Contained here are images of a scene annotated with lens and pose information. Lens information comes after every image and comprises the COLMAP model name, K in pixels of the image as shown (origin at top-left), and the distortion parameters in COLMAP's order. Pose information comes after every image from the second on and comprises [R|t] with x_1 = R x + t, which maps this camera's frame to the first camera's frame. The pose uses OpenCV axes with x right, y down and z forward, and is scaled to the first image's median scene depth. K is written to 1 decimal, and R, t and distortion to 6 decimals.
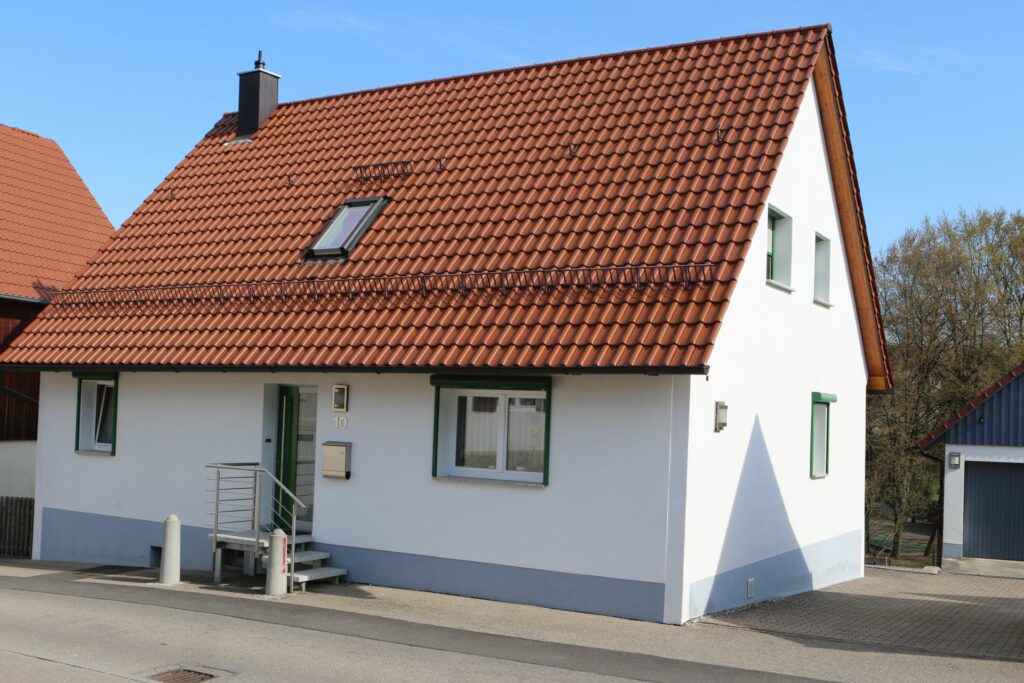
lens RADIAL K [[1098.0, 0, 509.6], [0, 1098.0, 360.9], [0, 0, 1]] dist [-0.071050, 0.003700]
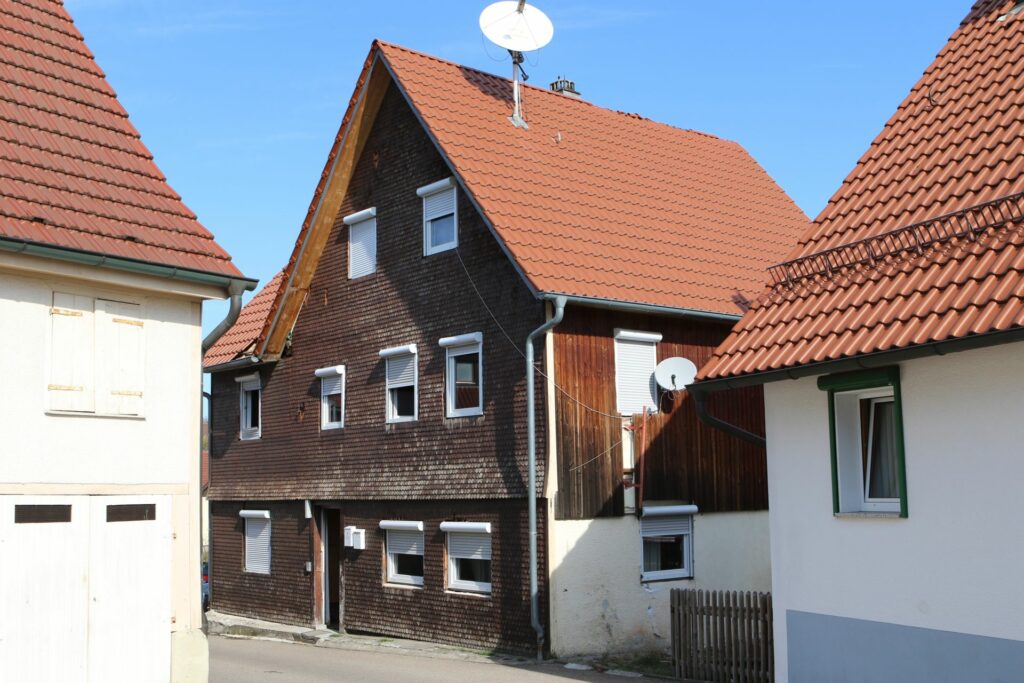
lens RADIAL K [[1098.0, 0, 509.6], [0, 1098.0, 360.9], [0, 0, 1]] dist [-0.071050, 0.003700]
pose [[0.816753, -0.114239, -0.565565, -0.198655], [0.071884, 0.992713, -0.096709, 0.044678], [0.572492, 0.038333, 0.819014, 0.408127]]
